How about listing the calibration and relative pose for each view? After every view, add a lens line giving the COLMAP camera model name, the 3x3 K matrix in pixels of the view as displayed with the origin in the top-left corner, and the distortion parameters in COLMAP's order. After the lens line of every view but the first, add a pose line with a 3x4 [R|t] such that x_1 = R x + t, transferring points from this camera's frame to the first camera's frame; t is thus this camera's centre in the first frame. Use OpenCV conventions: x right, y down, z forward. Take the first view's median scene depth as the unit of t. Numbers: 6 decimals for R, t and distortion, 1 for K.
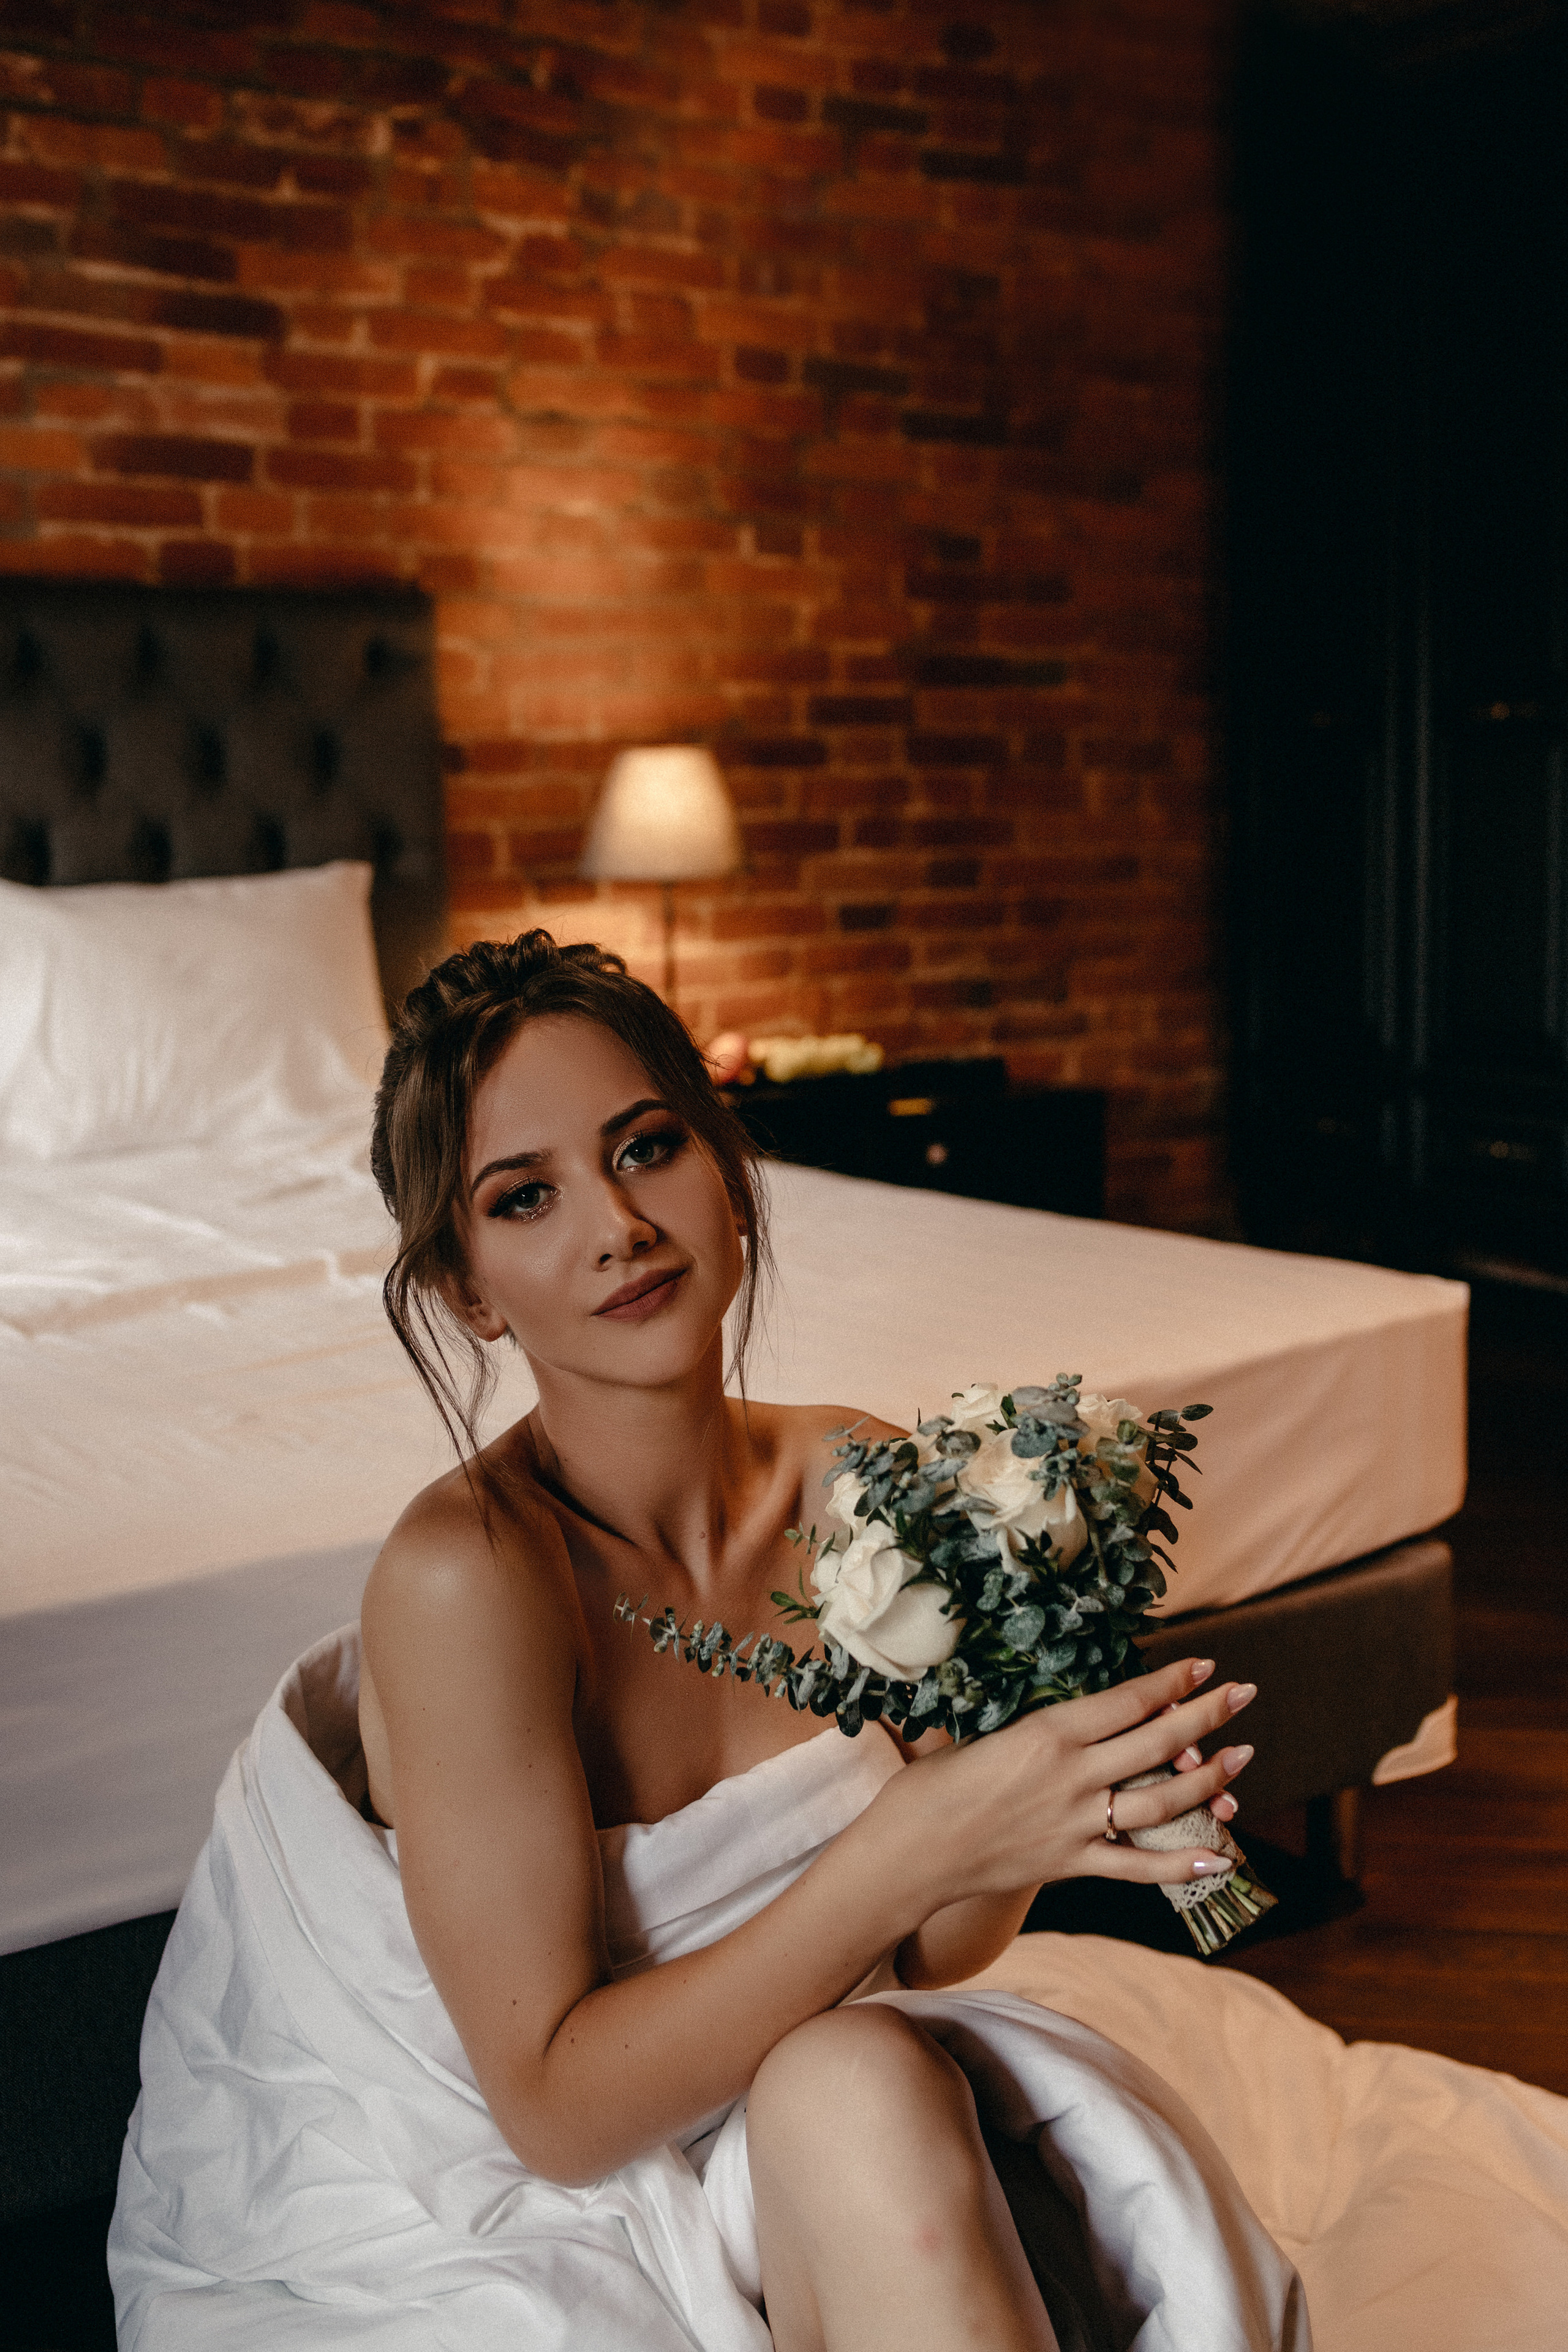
lens RADIAL K [[2437.7, 0, 806.4], [0, 2437.7, 1169.2], [0, 0, 1]] dist [-0.028525, -0.013632]
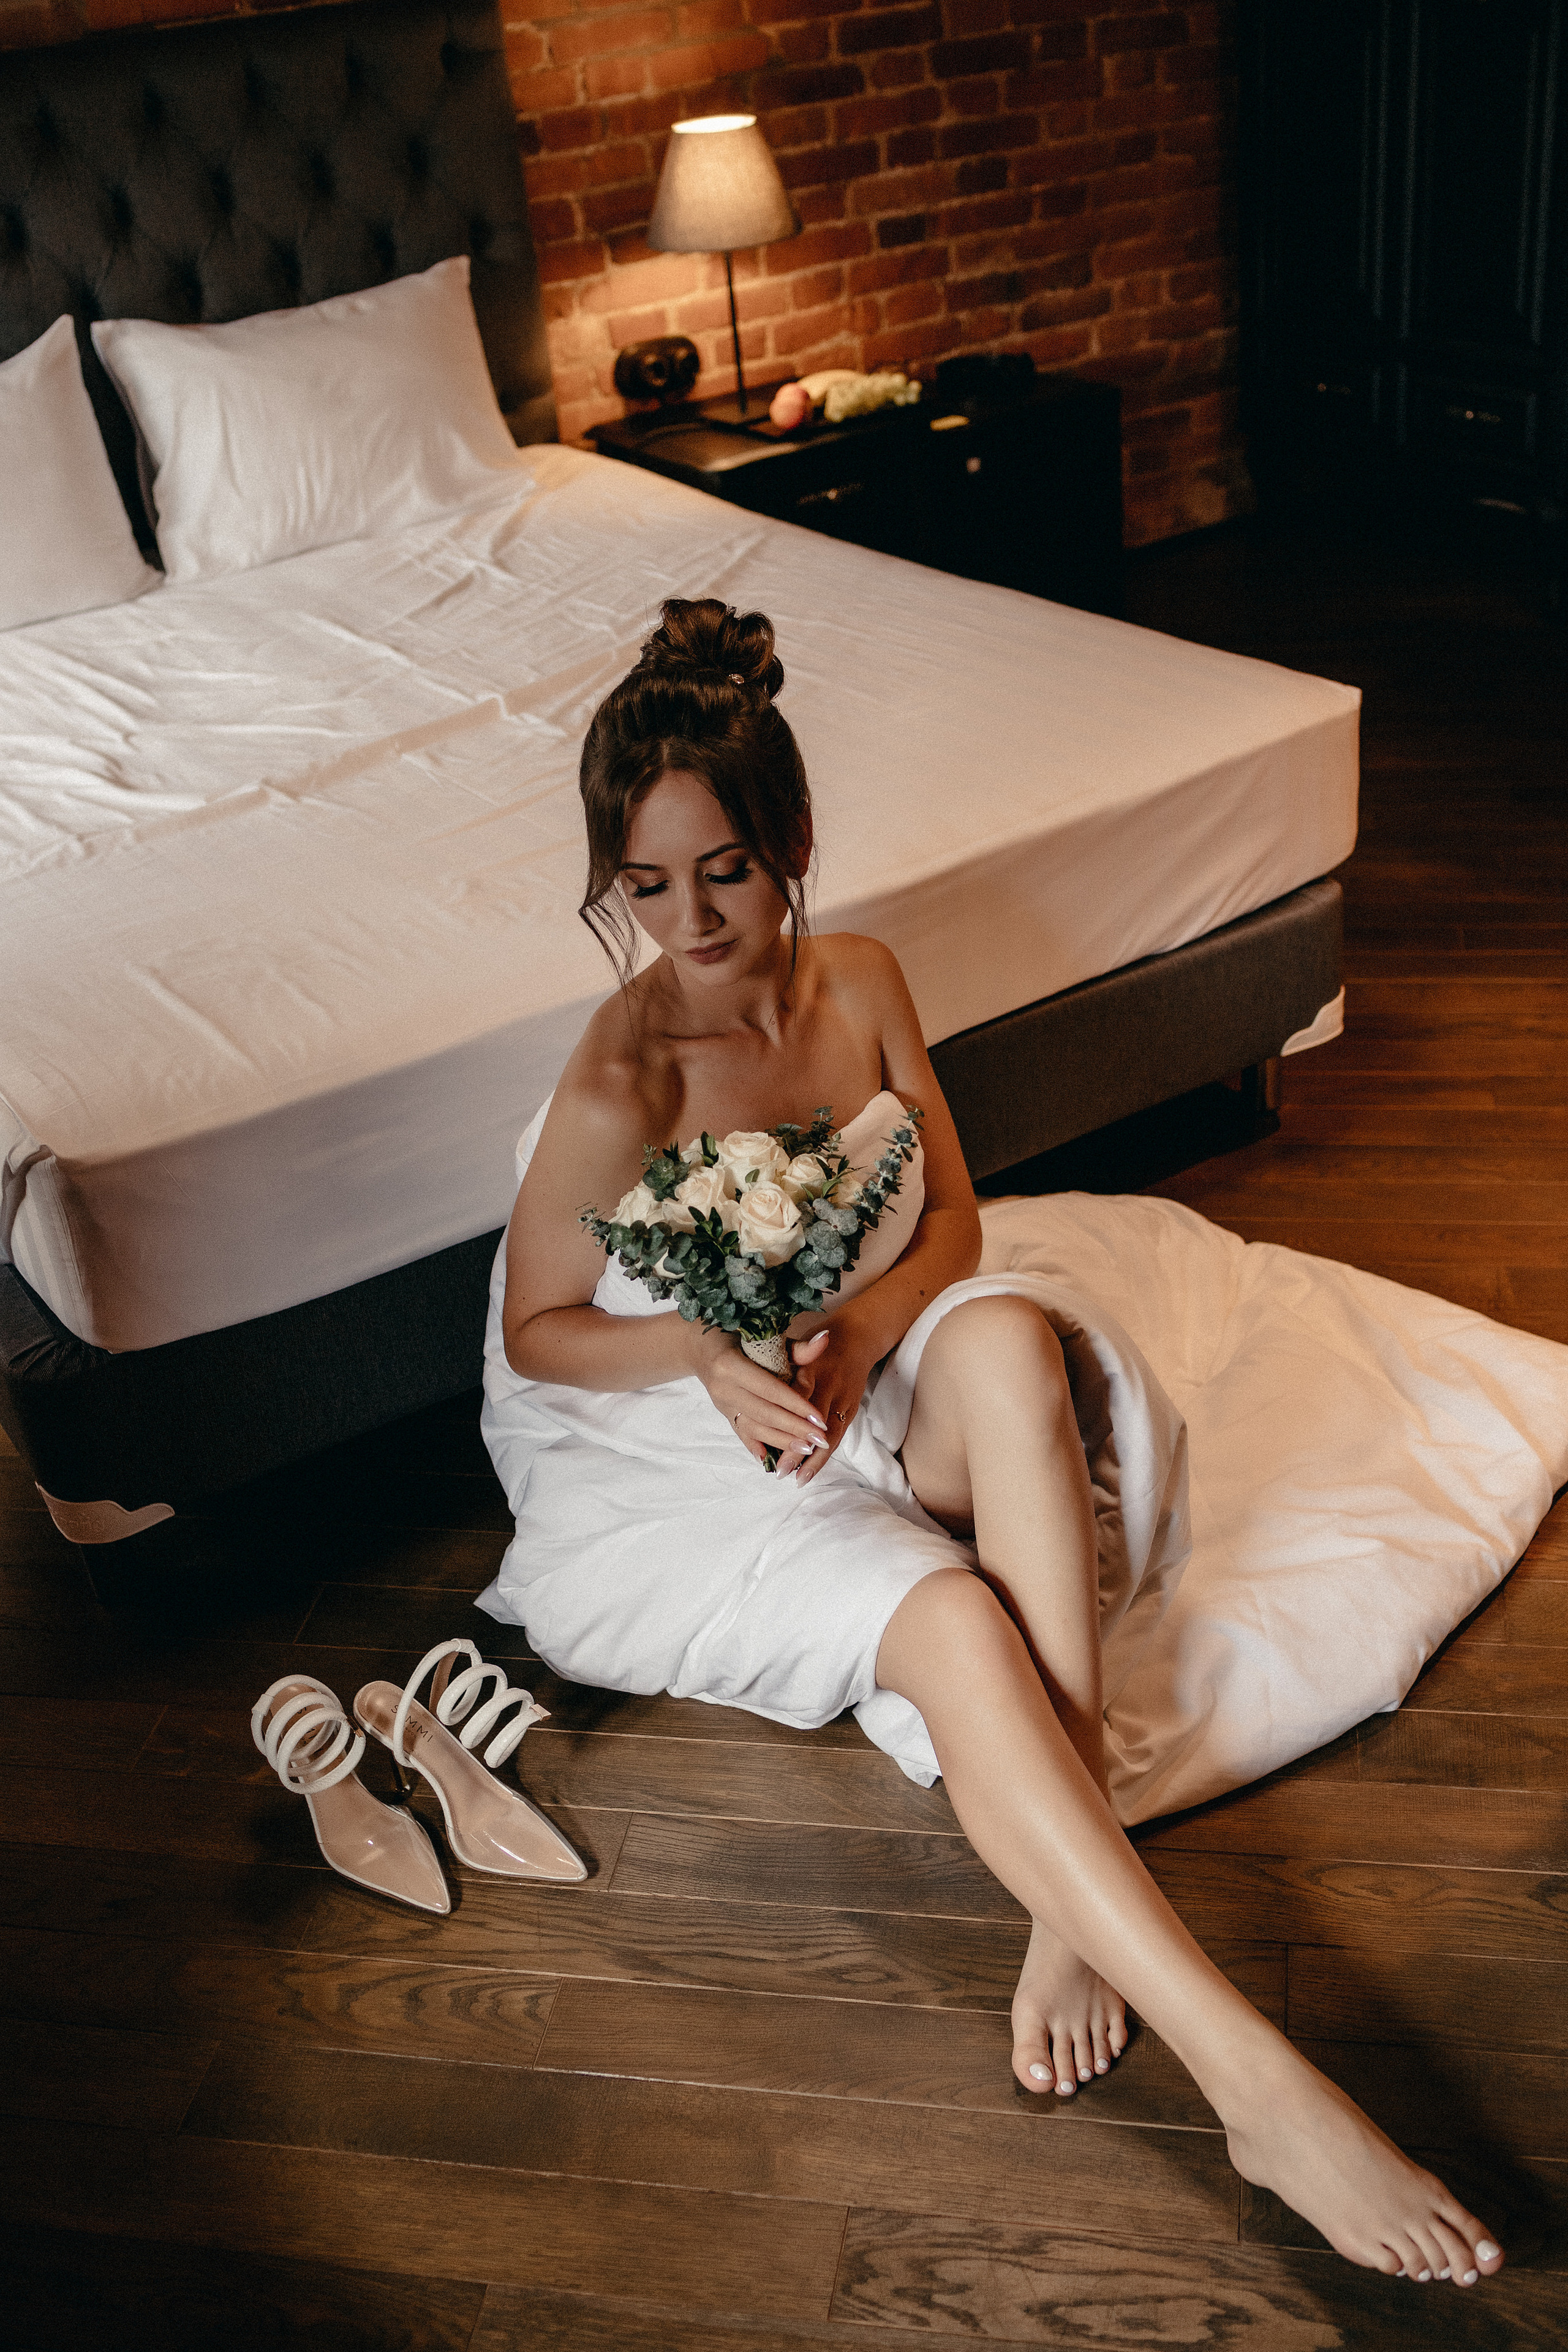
lens RADIAL K [[2330.5, 0, 784.0], [0, 2330.5, 1176.0], [0, 0, 1]] dist [-0.043022, 0.033495]
pose [[0.996965, -0.049727, -0.059895, 0.013096], [0.068857, 0.922223, 0.380478, -0.126610], [0.036316, -0.383448, 0.922848, -0.166549]]
